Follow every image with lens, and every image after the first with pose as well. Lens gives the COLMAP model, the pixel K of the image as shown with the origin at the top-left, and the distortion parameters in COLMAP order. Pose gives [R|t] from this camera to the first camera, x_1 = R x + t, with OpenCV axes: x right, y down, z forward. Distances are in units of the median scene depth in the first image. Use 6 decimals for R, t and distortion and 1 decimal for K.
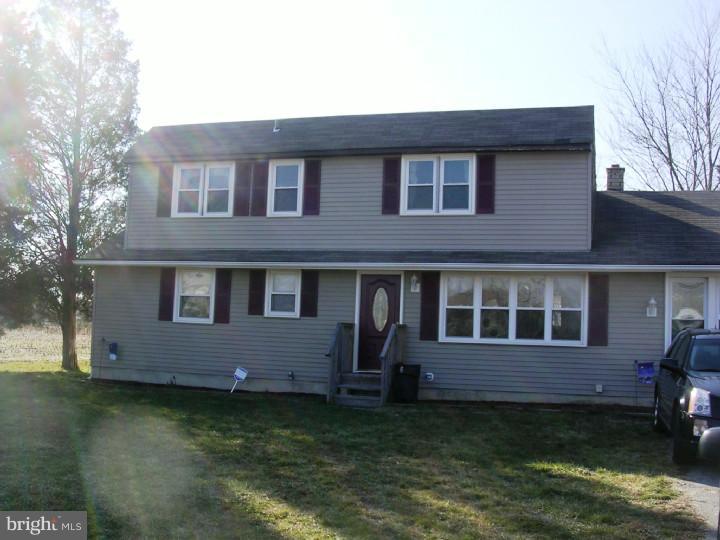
lens RADIAL K [[816.0, 0, 358.3], [0, 816.0, 271.0], [0, 0, 1]] dist [-0.167821, 0.057846]
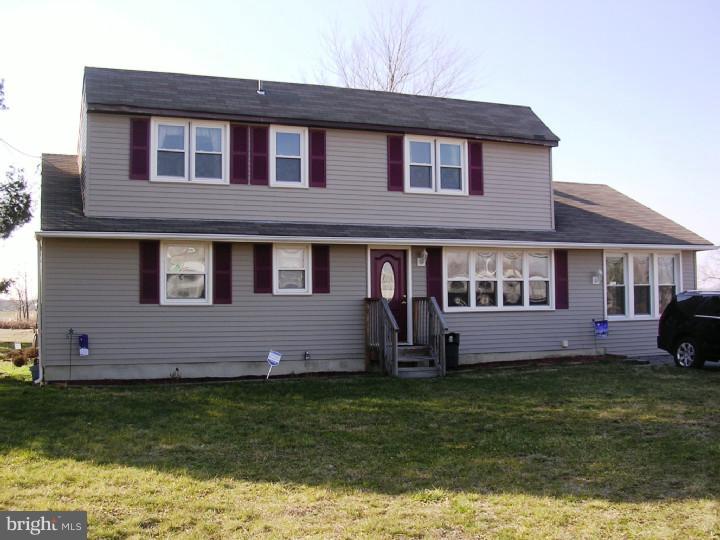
lens RADIAL K [[816.0, 0, 358.3], [0, 816.0, 271.0], [0, 0, 1]] dist [-0.167821, 0.057846]
pose [[0.771090, -0.017226, 0.636493, -0.642149], [-0.011262, 0.999109, 0.040683, -0.009614], [-0.636627, -0.038539, 0.770209, 0.229133]]
